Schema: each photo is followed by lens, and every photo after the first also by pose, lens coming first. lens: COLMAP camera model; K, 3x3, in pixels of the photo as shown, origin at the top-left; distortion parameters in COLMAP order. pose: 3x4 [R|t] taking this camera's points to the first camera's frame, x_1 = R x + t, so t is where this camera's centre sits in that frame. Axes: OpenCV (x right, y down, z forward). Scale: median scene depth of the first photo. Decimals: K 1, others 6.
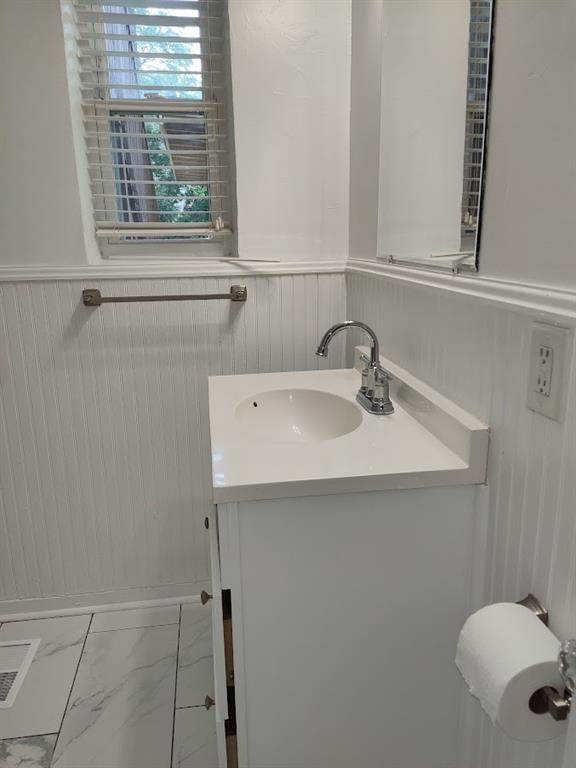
lens RADIAL K [[571.0, 0, 279.9], [0, 571.0, 392.3], [0, 0, 1]] dist [0.078947, -0.112200]
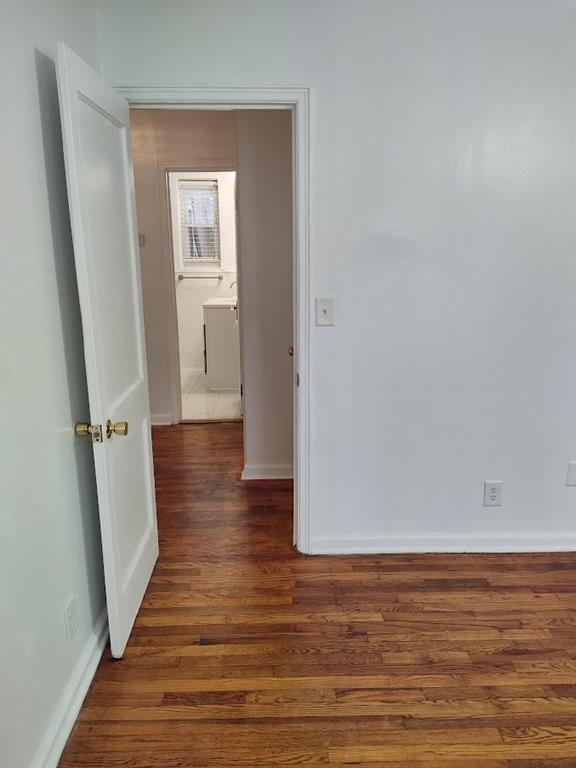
lens RADIAL K [[571.0, 0, 288.9], [0, 571.0, 379.0], [0, 0, 1]] dist [0.078947, -0.112200]
pose [[0.992913, 0.038530, -0.112422, 0.815125], [-0.041830, 0.998756, -0.027147, 0.569462], [0.111236, 0.031657, 0.993290, -2.612483]]
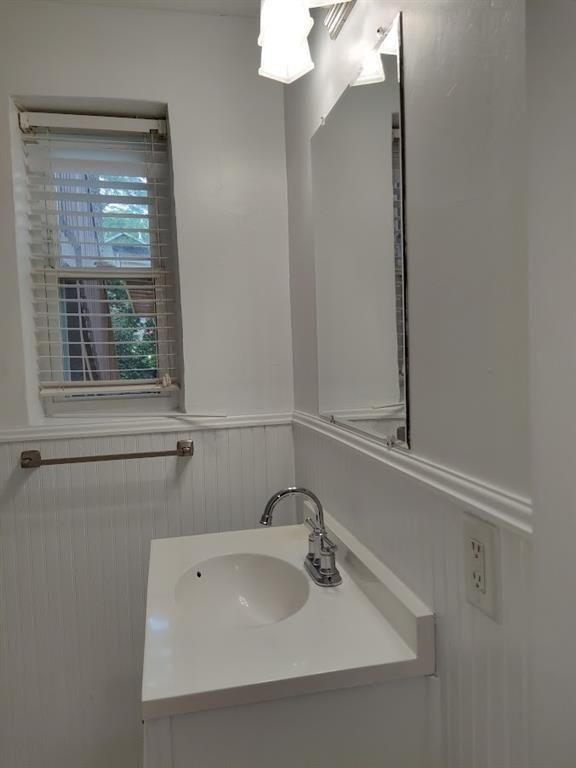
lens RADIAL K [[571.0, 0, 286.5], [0, 571.0, 394.9], [0, 0, 1]] dist [0.078947, -0.112200]
pose [[0.996454, -0.020591, 0.081578, 0.024197], [0.036373, 0.979731, -0.196988, -0.063618], [-0.075869, 0.199256, 0.977006, -0.002516]]
